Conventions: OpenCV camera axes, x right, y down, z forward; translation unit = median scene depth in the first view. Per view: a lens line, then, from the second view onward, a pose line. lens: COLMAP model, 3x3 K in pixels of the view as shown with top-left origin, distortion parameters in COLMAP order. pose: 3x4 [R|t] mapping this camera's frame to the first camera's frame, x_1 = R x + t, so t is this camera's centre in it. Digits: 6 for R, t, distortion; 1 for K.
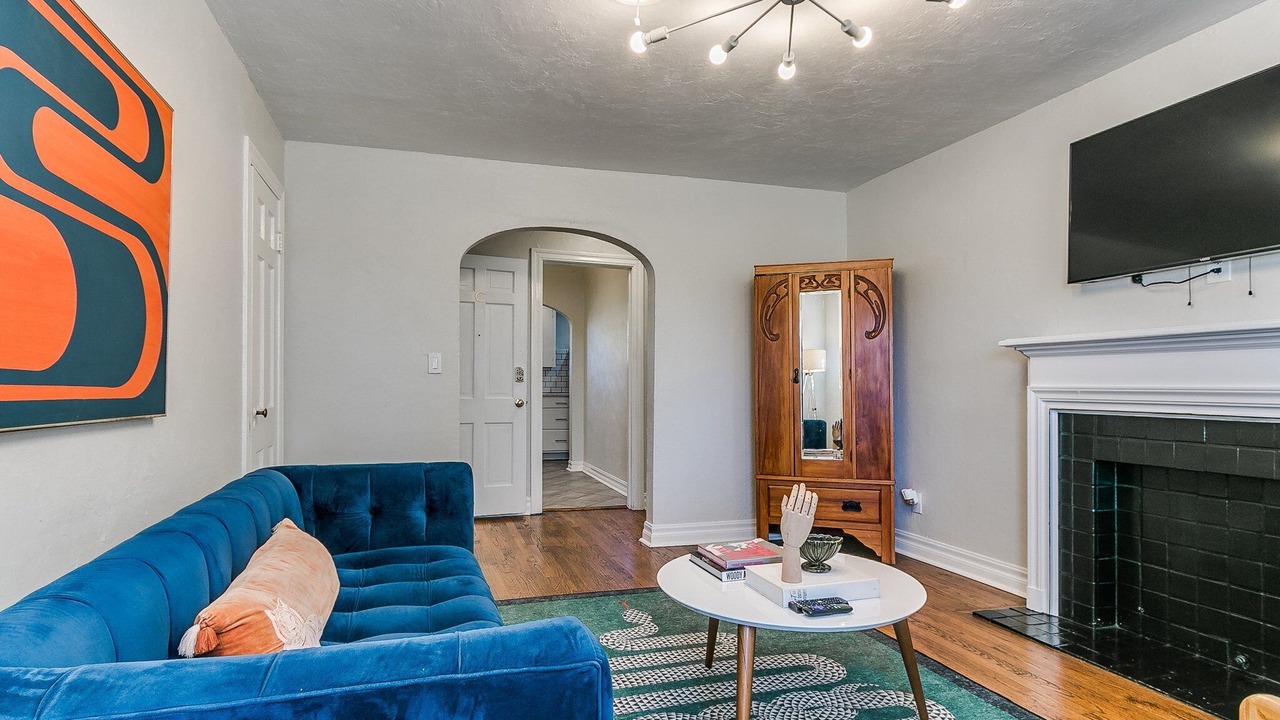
lens RADIAL K [[658.7, 0, 635.3], [0, 658.7, 373.3], [0, 0, 1]] dist [0.001278, 0.000193]
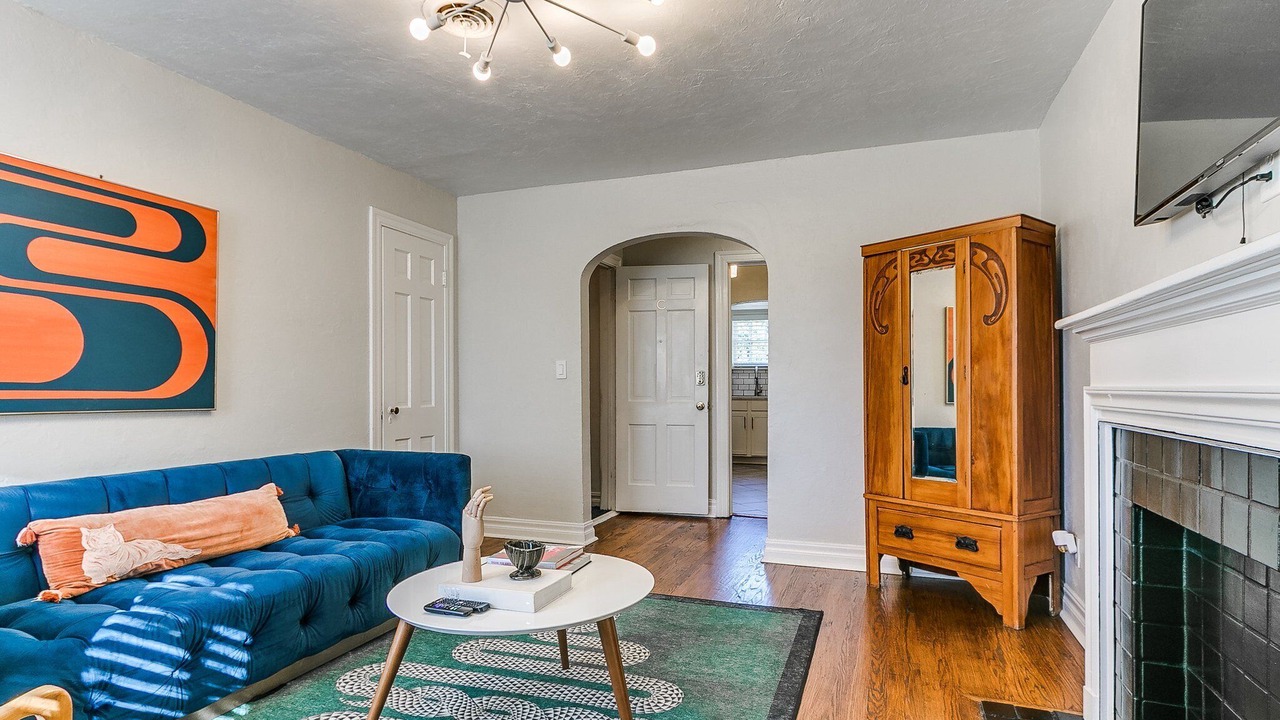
lens RADIAL K [[671.3, 0, 641.4], [0, 671.3, 380.7], [0, 0, 1]] dist [0.002487, -0.000632]
pose [[0.811695, -0.011705, -0.583964, 0.478794], [0.015200, 0.999884, 0.001085, 0.004319], [0.583883, -0.009757, 0.811779, 0.142045]]
